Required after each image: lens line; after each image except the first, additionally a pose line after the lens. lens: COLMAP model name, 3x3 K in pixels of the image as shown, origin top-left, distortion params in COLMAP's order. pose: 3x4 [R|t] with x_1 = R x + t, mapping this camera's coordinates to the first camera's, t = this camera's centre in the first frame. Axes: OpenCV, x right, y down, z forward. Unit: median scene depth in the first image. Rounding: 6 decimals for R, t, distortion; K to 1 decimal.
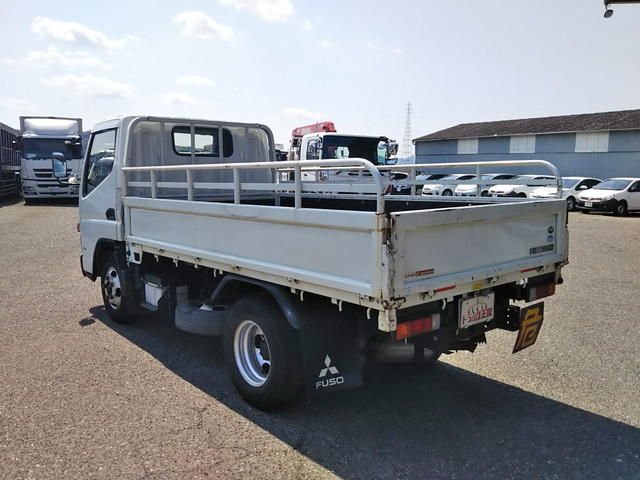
lens RADIAL K [[567.8, 0, 322.6], [0, 567.8, 218.6], [0, 0, 1]] dist [0.004702, 0.009318]
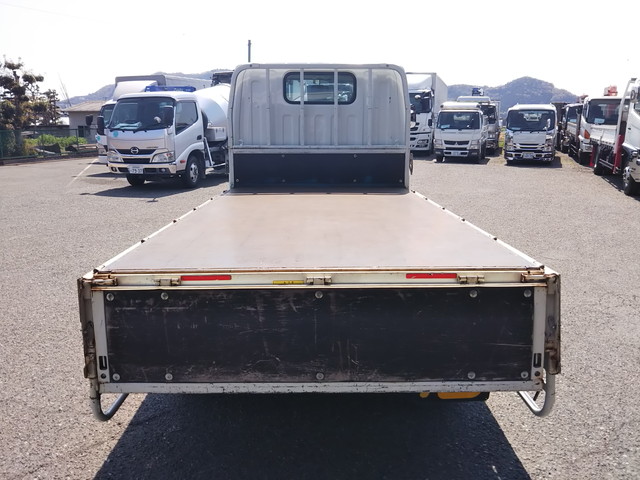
lens RADIAL K [[567.3, 0, 321.4], [0, 567.3, 241.5], [0, 0, 1]] dist [0.002694, 0.011500]
pose [[0.761198, 0.127593, -0.635844, 0.401023], [-0.052120, 0.989319, 0.136128, -0.015238], [0.646422, -0.070480, 0.759718, 0.287730]]
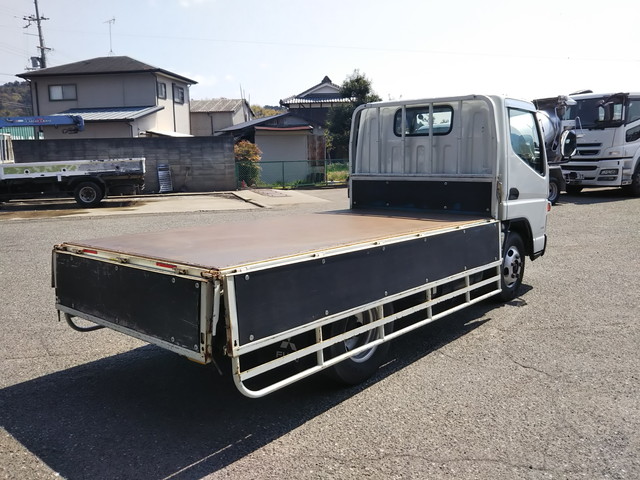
lens RADIAL K [[567.3, 0, 321.4], [0, 567.3, 241.5], [0, 0, 1]] dist [0.002694, 0.011500]
pose [[0.142237, 0.142439, -0.979530, 0.760520], [-0.064834, 0.988808, 0.134373, -0.048715], [0.987707, 0.044394, 0.149880, 0.679718]]
